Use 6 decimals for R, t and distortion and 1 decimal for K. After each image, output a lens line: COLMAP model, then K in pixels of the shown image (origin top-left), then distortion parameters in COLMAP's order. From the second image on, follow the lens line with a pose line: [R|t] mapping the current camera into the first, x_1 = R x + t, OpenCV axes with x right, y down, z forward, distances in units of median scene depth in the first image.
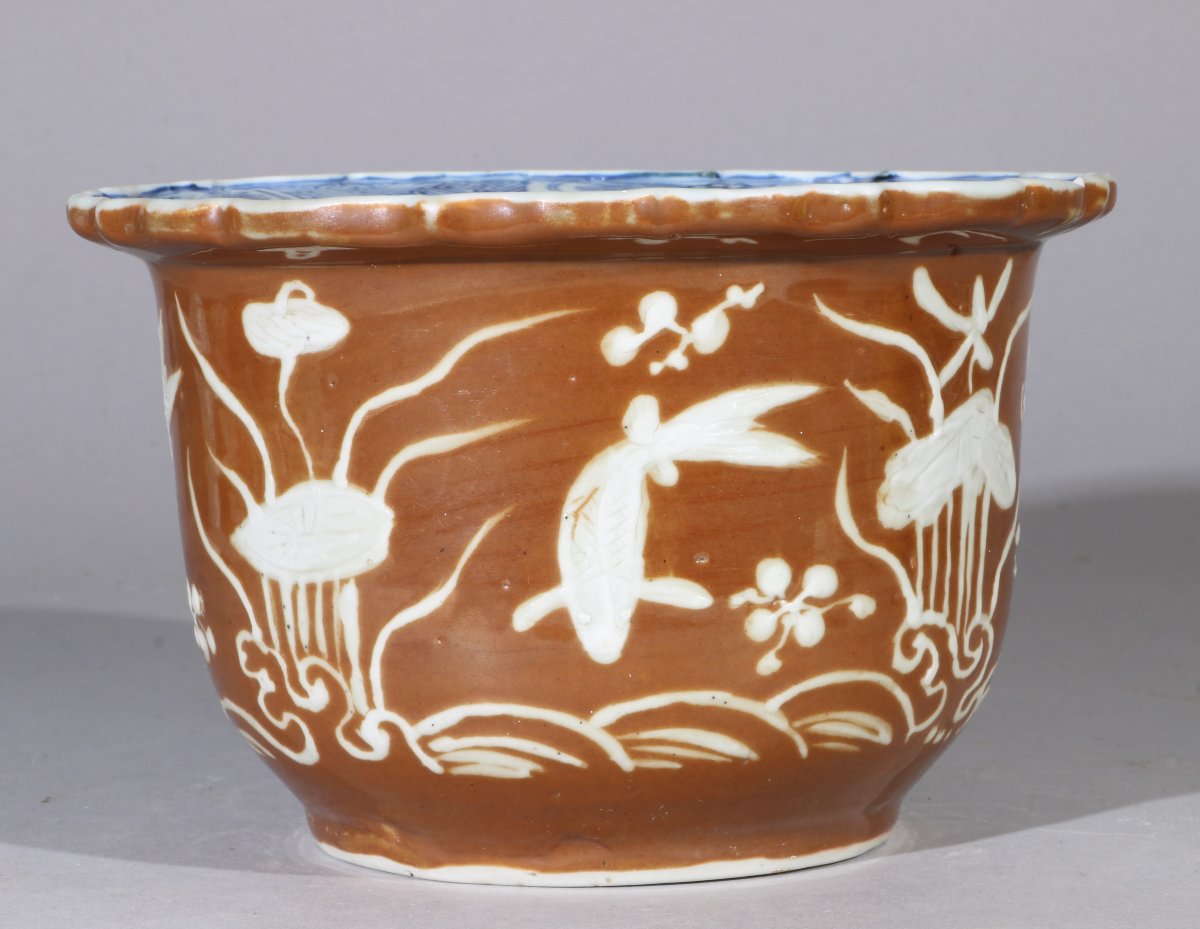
lens RADIAL K [[3739.0, 0, 600.0], [0, 3739.0, 464.5], [0, 0, 1]] dist [0.154225, 1.474205]
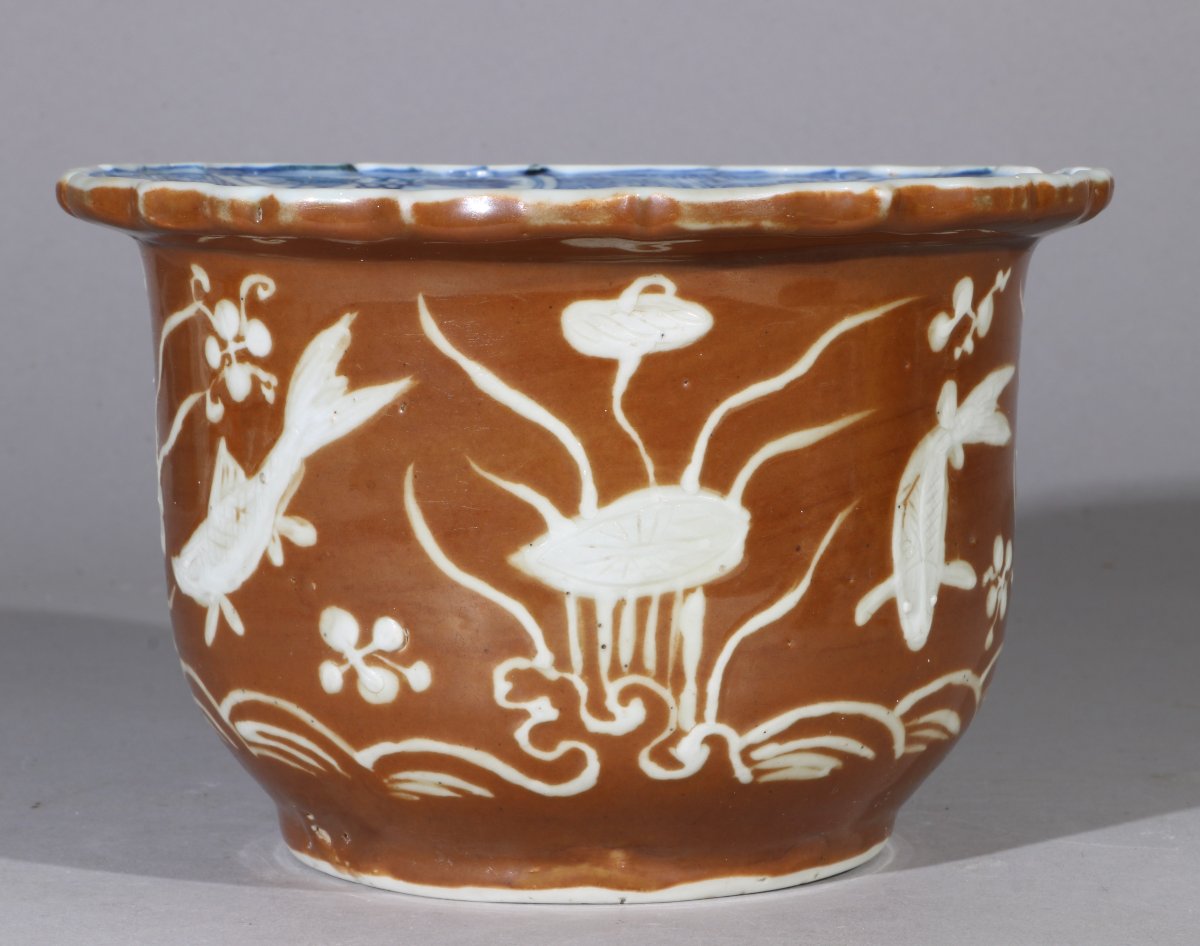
lens RADIAL K [[3835.4, 0, 600.0], [0, 3835.4, 473.0], [0, 0, 1]] dist [0.295572, 0.599363]
pose [[0.689822, -0.054005, 0.721962, -0.783359], [0.057645, 0.998145, 0.019585, -0.018931], [-0.721680, 0.028107, 0.691656, 0.341666]]
